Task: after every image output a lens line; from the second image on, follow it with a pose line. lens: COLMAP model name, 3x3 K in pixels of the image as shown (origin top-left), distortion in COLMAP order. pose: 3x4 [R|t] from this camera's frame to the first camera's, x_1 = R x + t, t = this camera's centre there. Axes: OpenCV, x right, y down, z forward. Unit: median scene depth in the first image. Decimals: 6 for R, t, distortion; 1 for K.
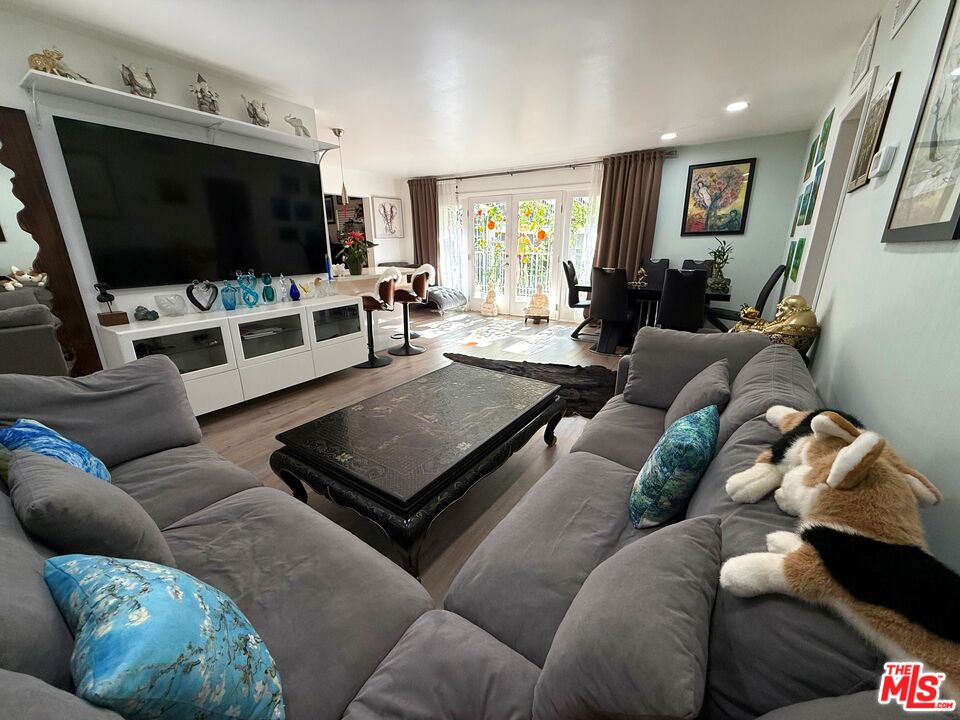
lens RADIAL K [[382.6, 0, 478.4], [0, 382.6, 360.2], [0, 0, 1]] dist [-0.000329, -0.000021]
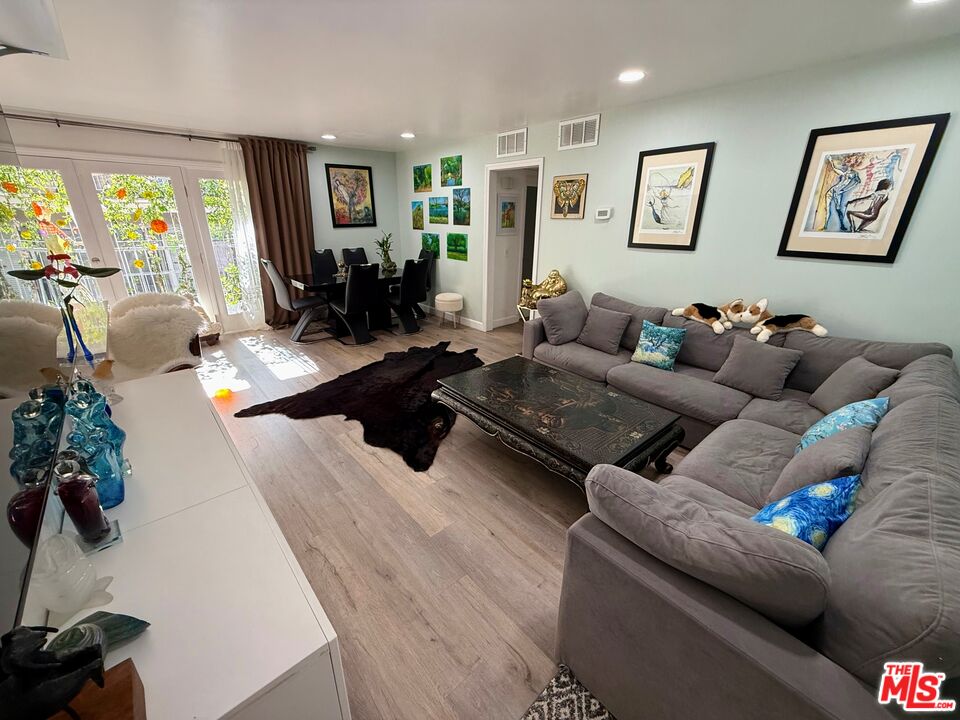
lens RADIAL K [[382.6, 0, 477.5], [0, 382.6, 358.7], [0, 0, 1]] dist [-0.000329, -0.000021]
pose [[0.252343, -0.332184, 0.908833, -0.520421], [0.275989, 0.924923, 0.261435, -0.155385], [-0.927444, 0.184856, 0.325077, 0.339062]]
